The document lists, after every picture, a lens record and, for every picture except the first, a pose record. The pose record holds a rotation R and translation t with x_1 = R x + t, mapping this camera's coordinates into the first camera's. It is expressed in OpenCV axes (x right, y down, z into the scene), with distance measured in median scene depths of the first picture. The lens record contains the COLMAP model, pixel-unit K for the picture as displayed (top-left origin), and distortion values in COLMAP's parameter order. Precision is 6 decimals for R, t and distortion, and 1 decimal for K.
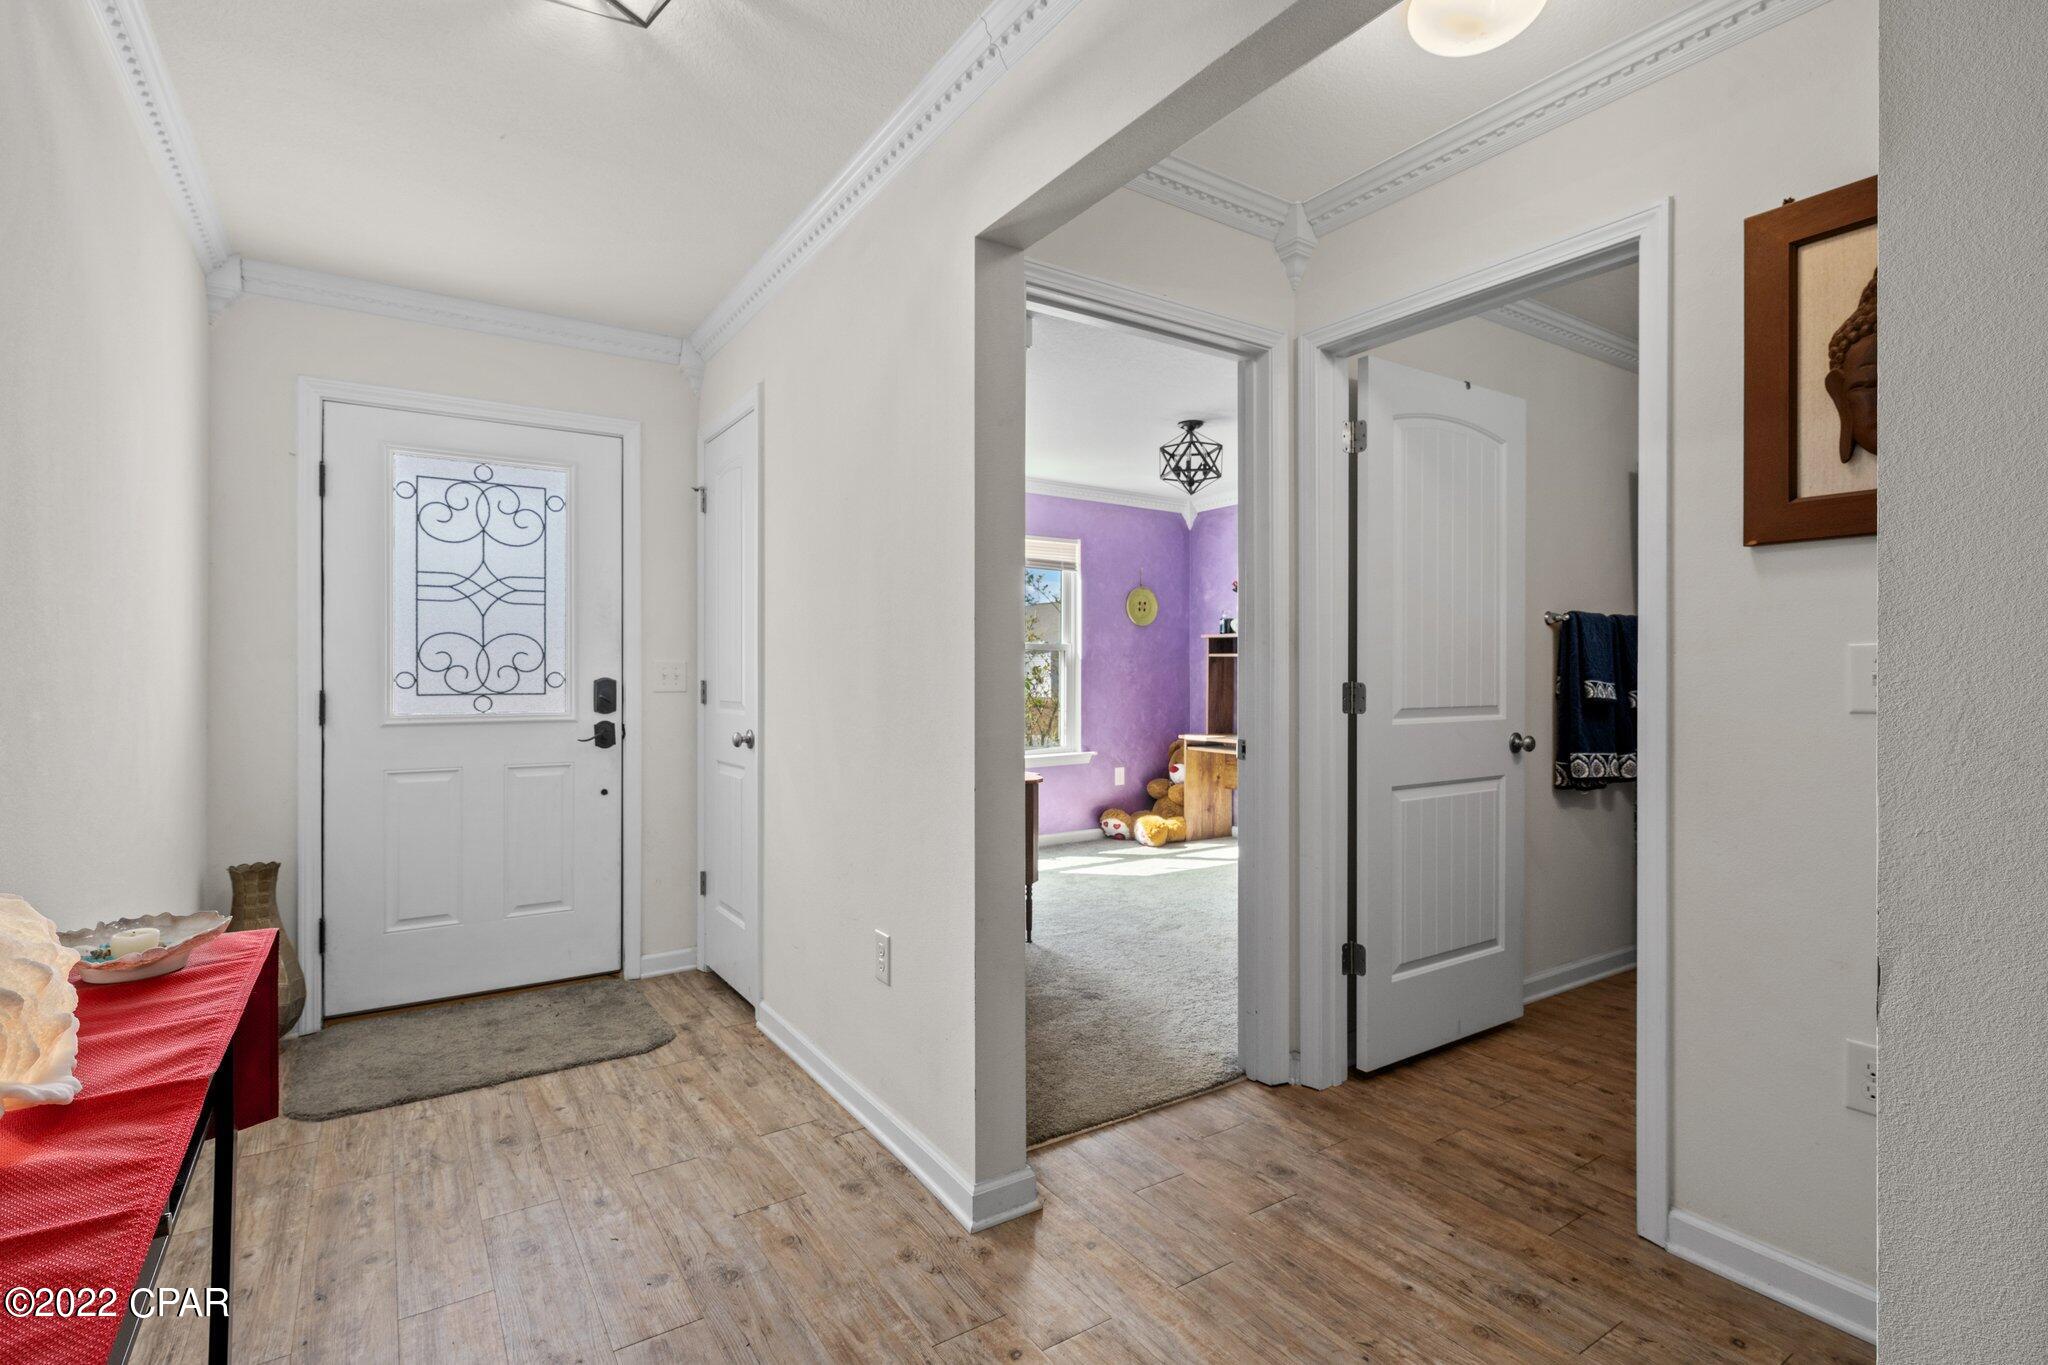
lens RADIAL K [[999.4, 0, 1066.7], [0, 999.4, 673.2], [0, 0, 1]] dist [-0.002839, 0.000932]
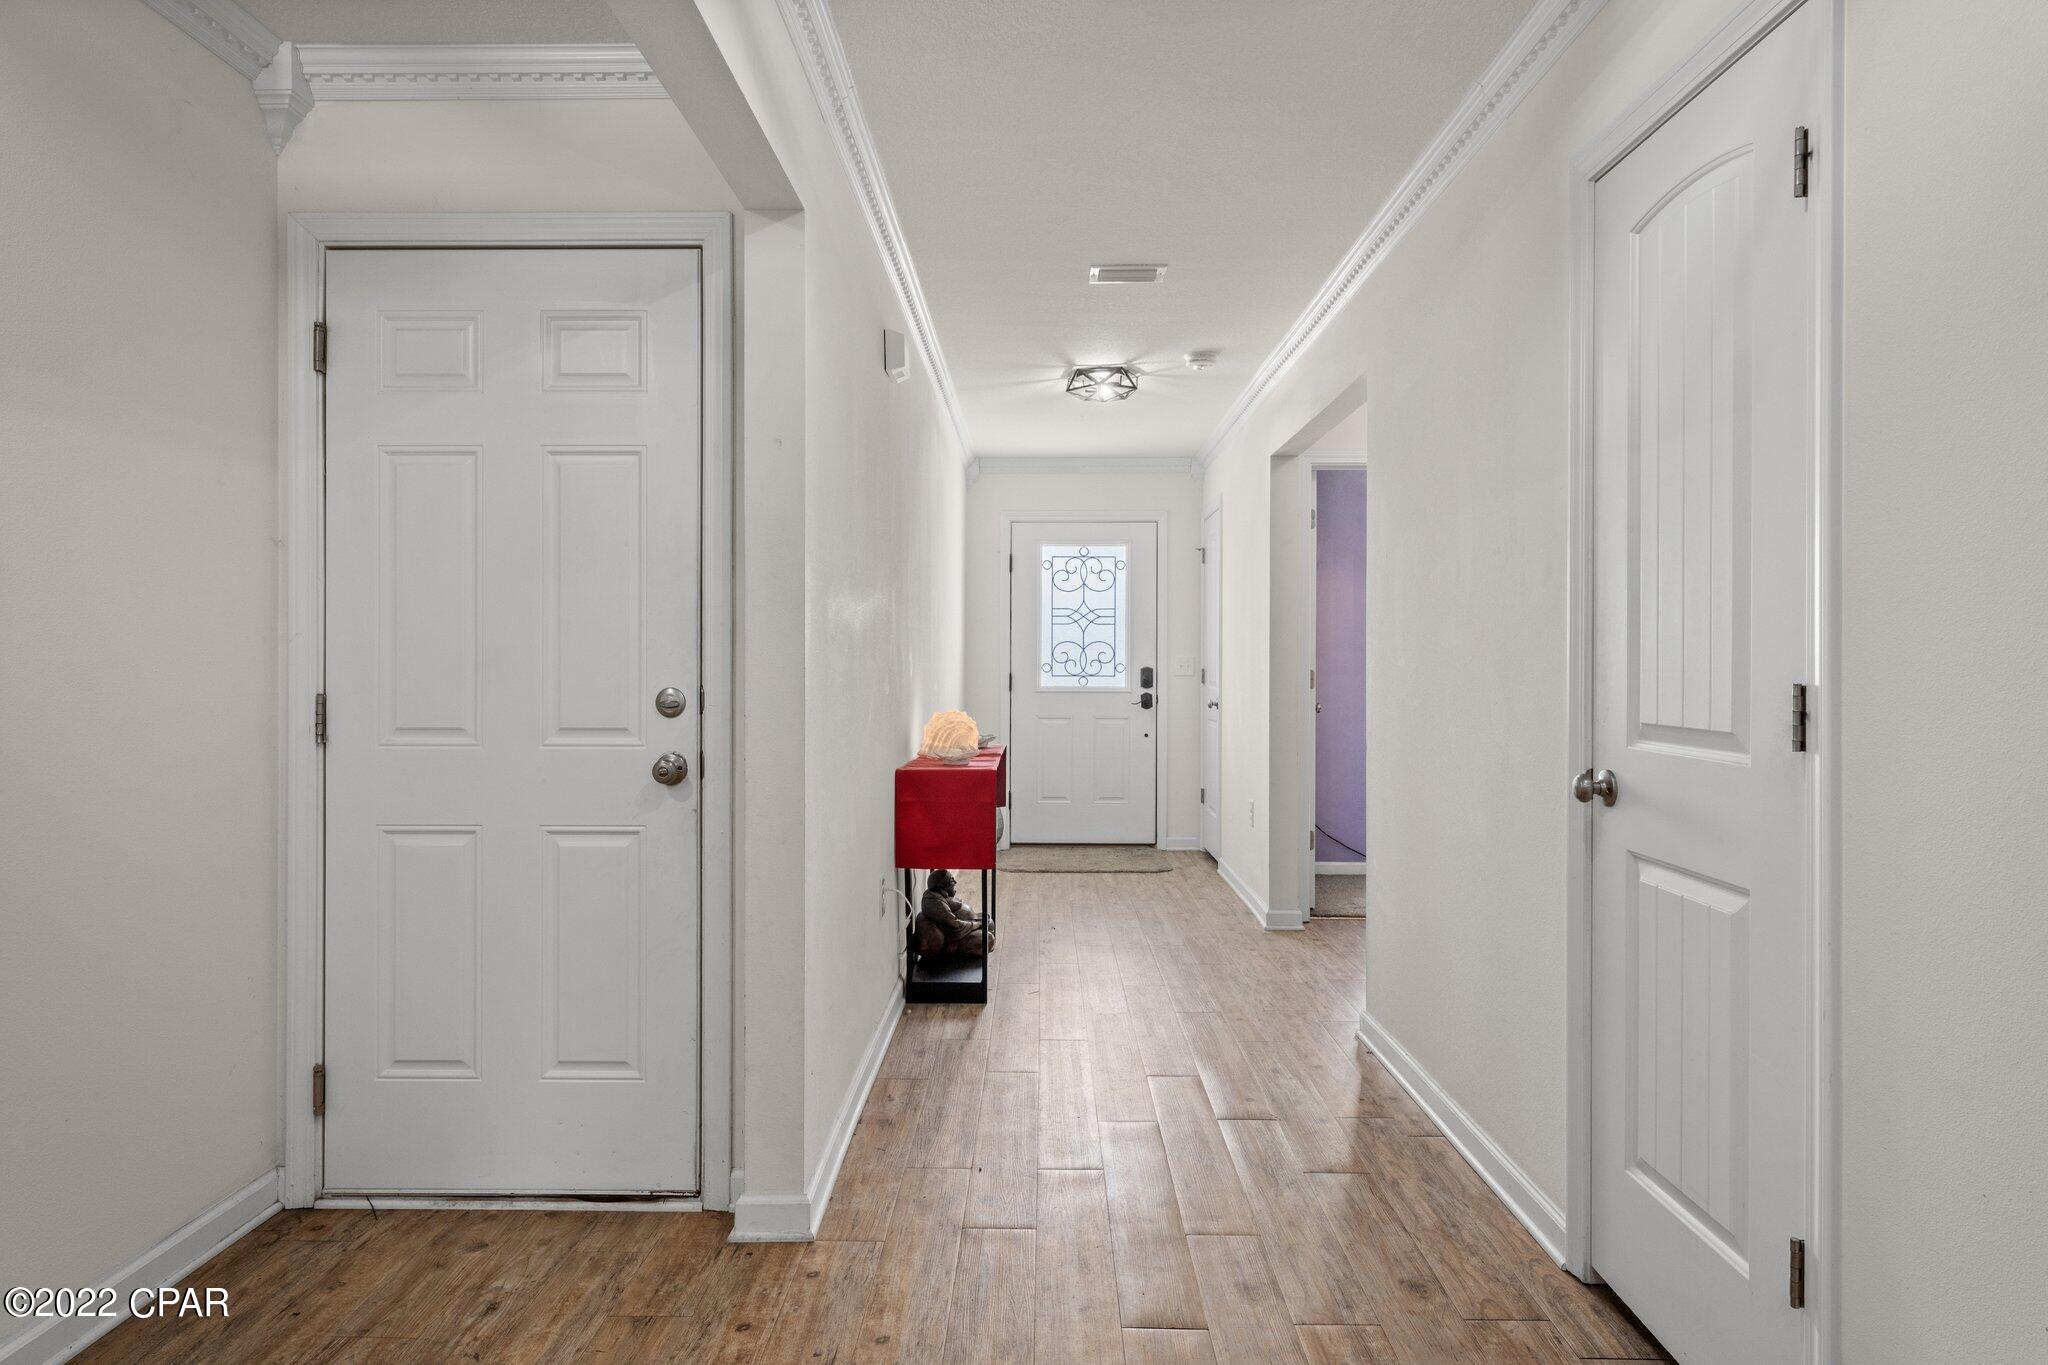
lens RADIAL K [[1107.9, 0, 1025.1], [0, 1107.9, 672.6], [0, 0, 1]] dist [-0.001057, -0.000554]
pose [[0.817860, 0.007664, -0.575366, 0.467880], [-0.003400, 0.999958, 0.008486, -0.000888], [0.575407, -0.004984, 0.817852, -0.676534]]
